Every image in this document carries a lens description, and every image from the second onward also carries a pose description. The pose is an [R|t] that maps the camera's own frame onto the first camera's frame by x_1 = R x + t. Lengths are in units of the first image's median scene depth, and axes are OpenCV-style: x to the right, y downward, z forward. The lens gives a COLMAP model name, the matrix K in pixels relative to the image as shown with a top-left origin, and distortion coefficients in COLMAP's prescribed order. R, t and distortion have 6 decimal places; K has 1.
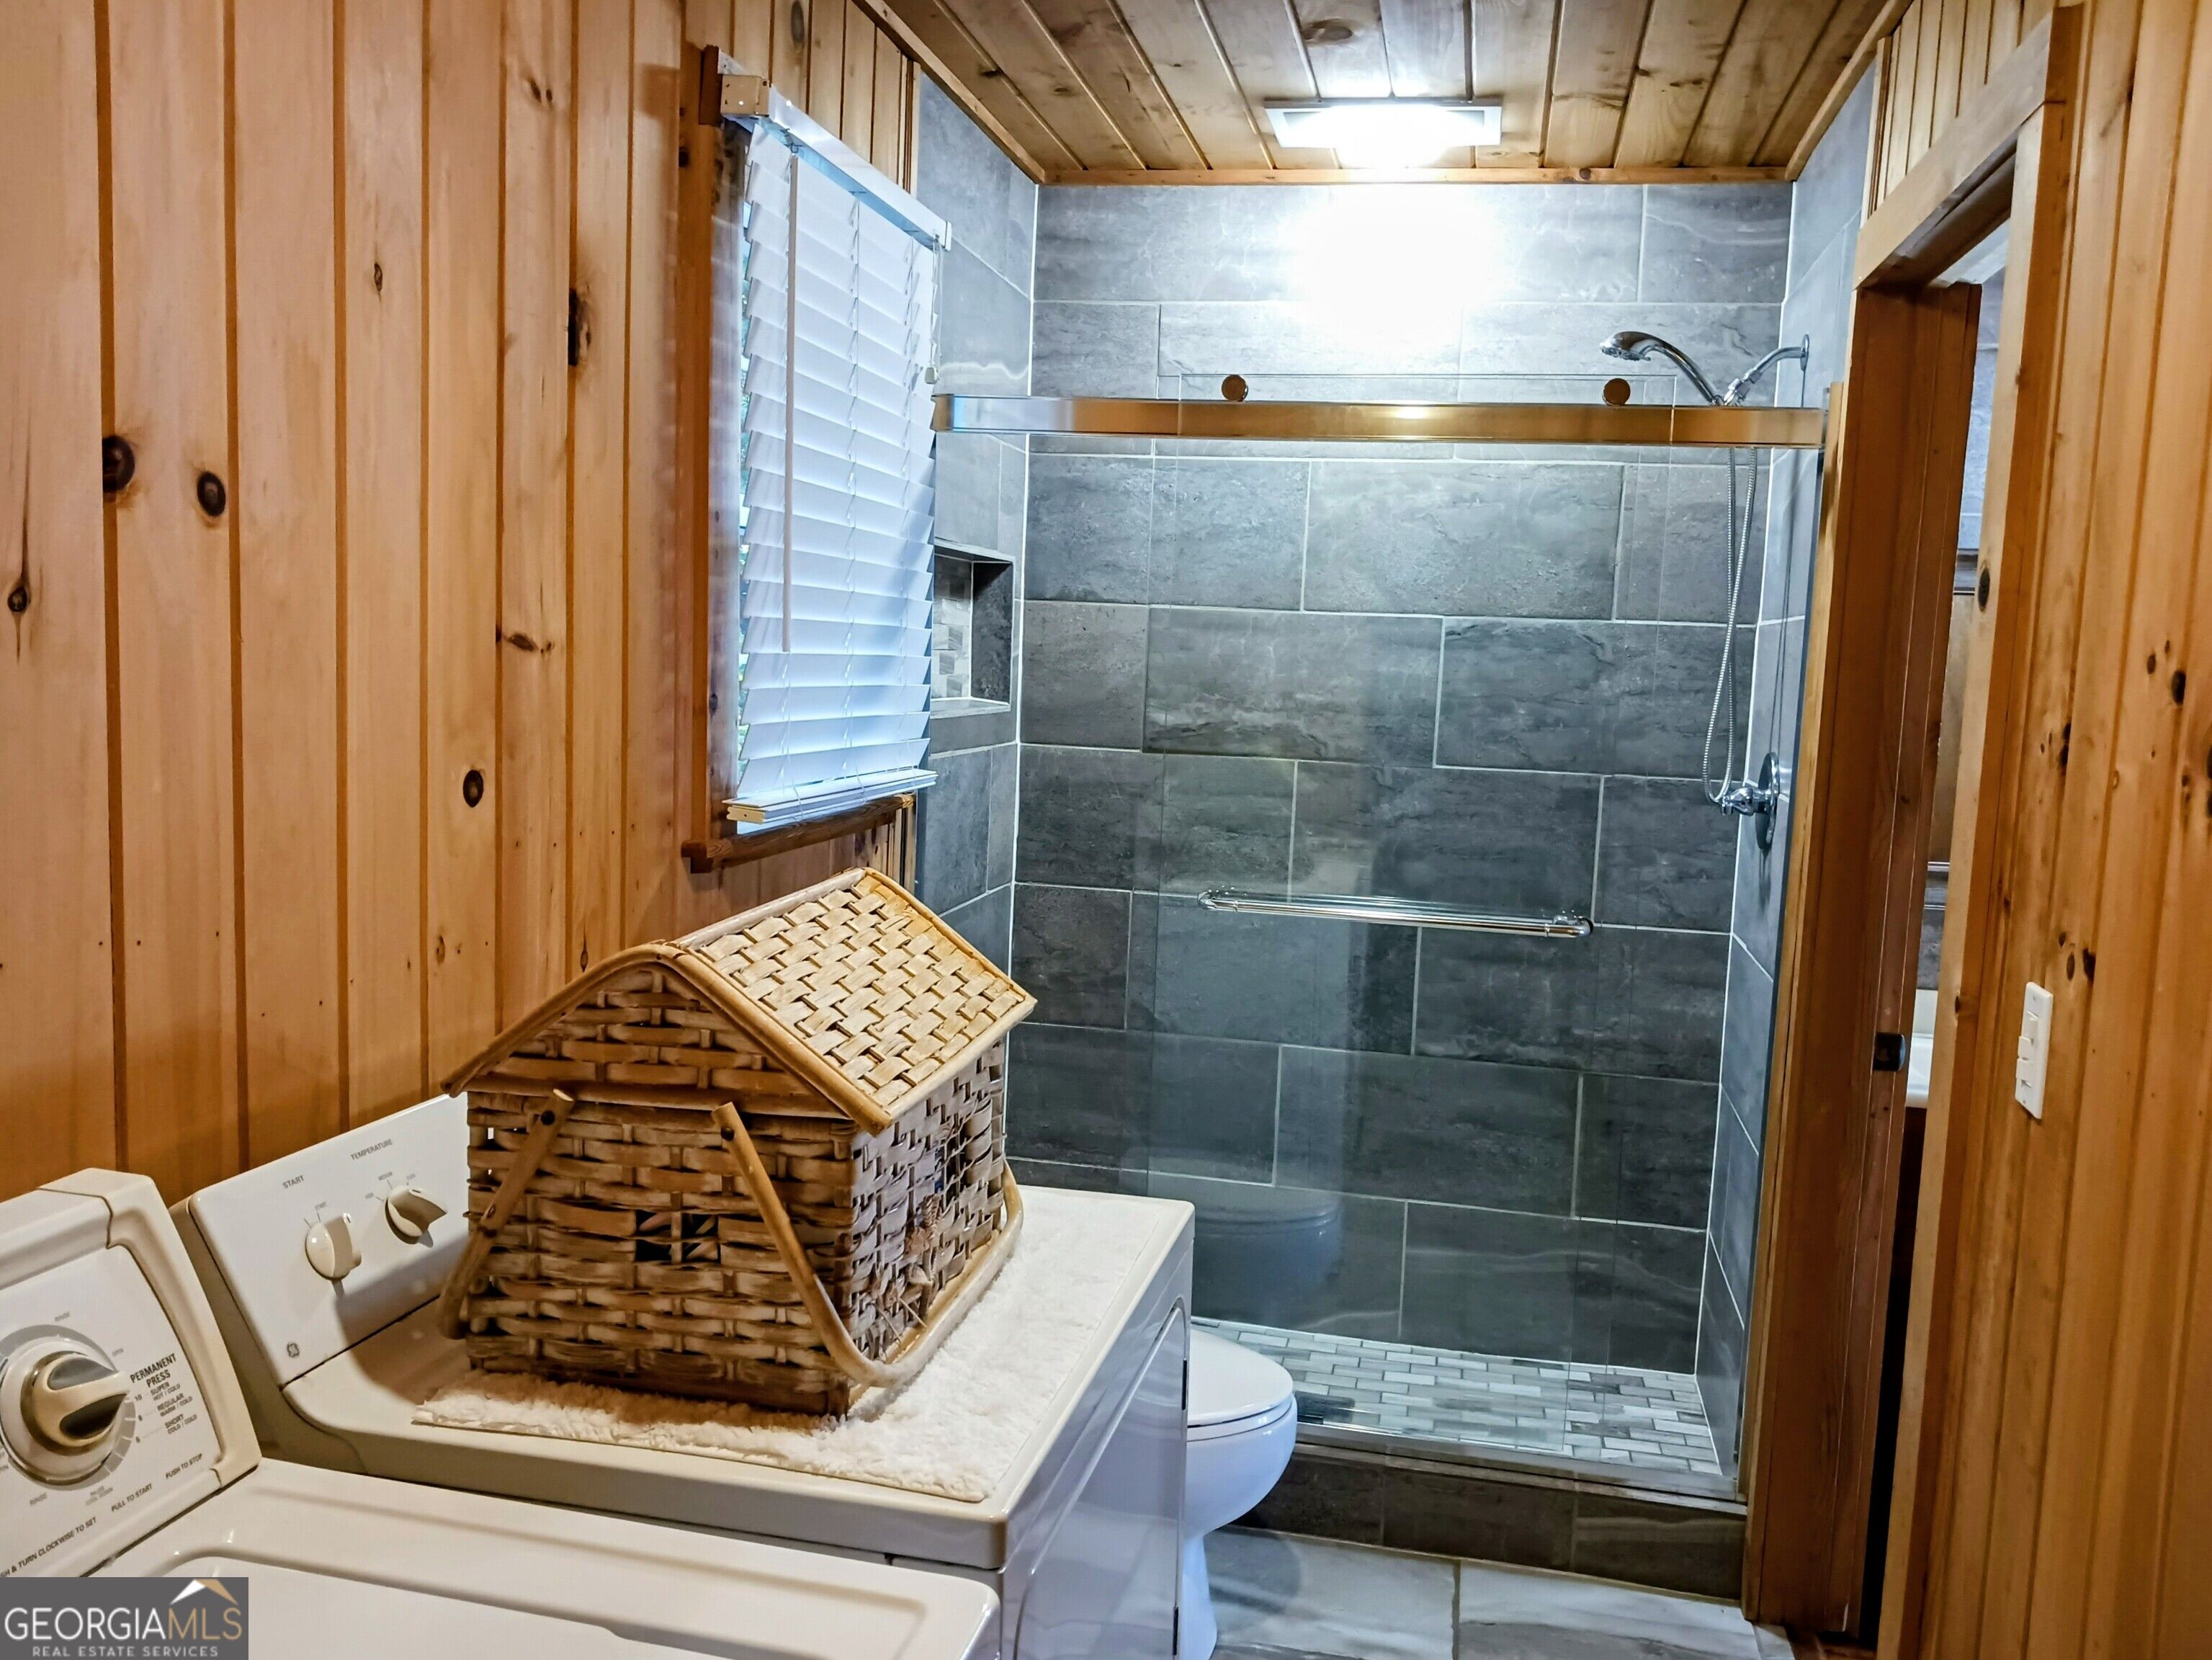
lens RADIAL K [[1787.7, 0, 1111.5], [0, 1787.7, 837.7], [0, 0, 1]] dist [0.008993, -0.011583]
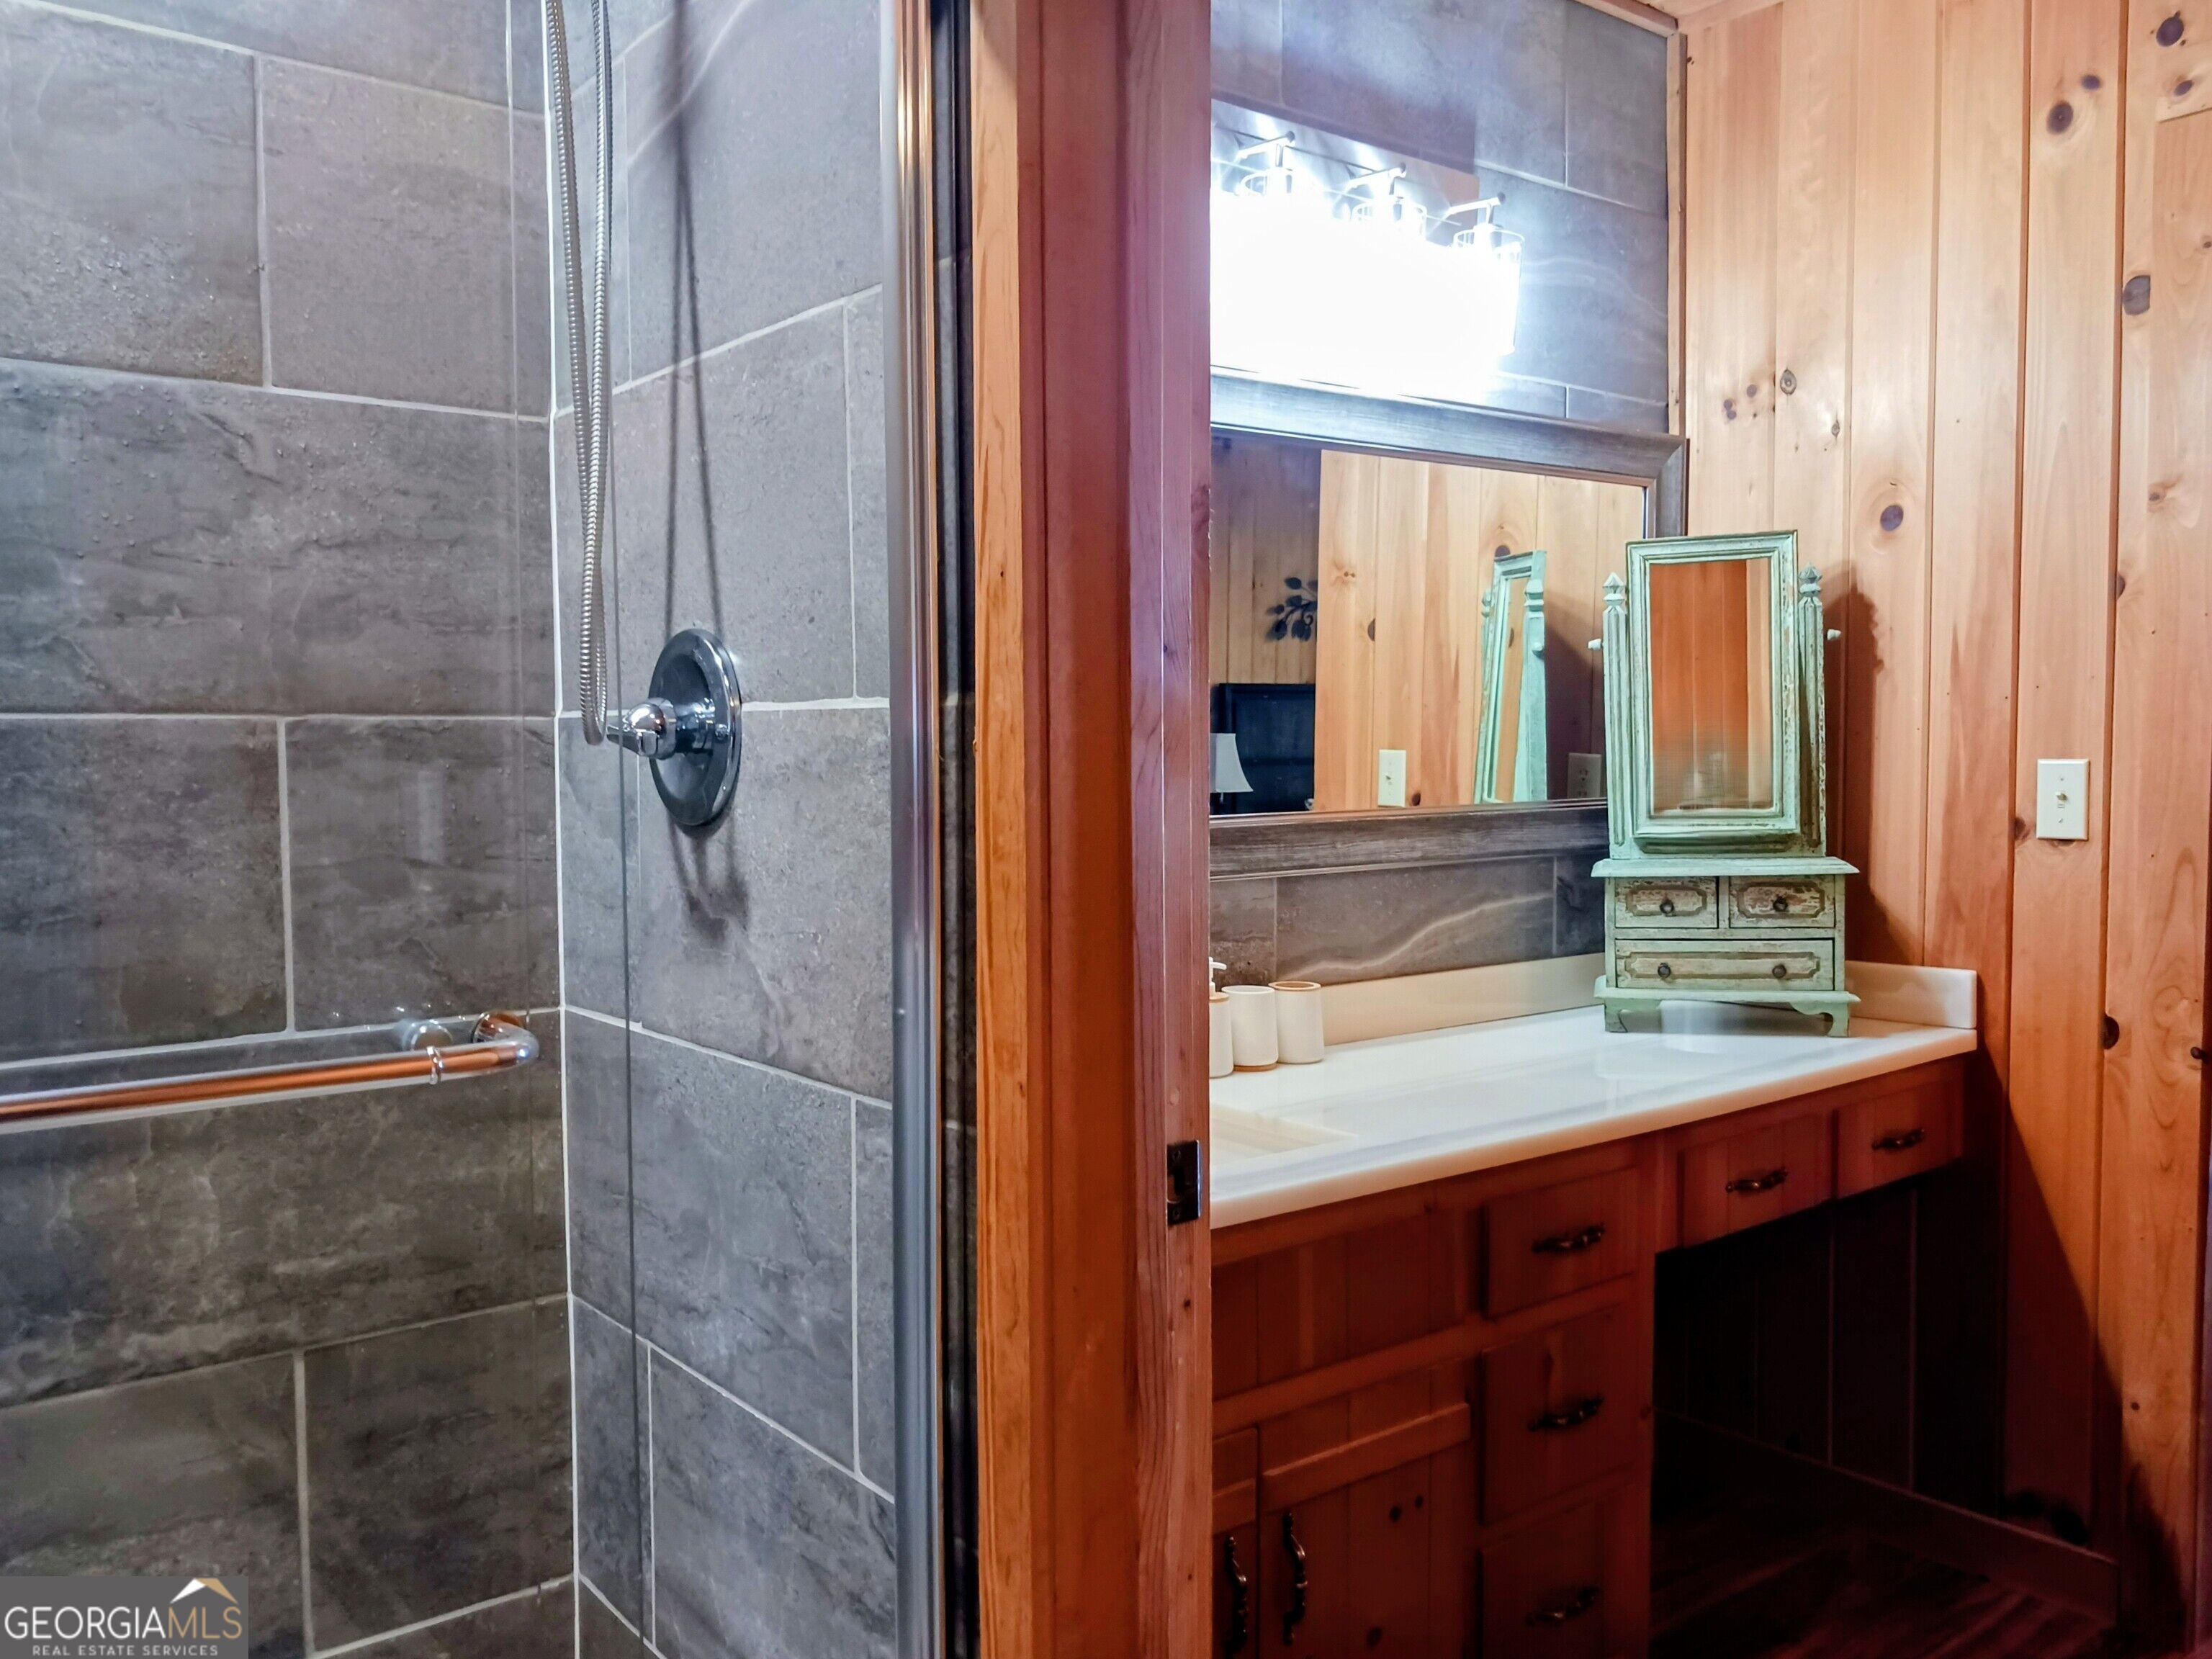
lens RADIAL K [[1787.5, 0, 1111.5], [0, 1787.5, 837.2], [0, 0, 1]] dist [0.008993, -0.011583]
pose [[0.630200, -0.088639, 0.771357, 0.046492], [0.116483, 0.993012, 0.018943, 0.012884], [-0.767646, 0.077912, 0.636121, 0.536413]]
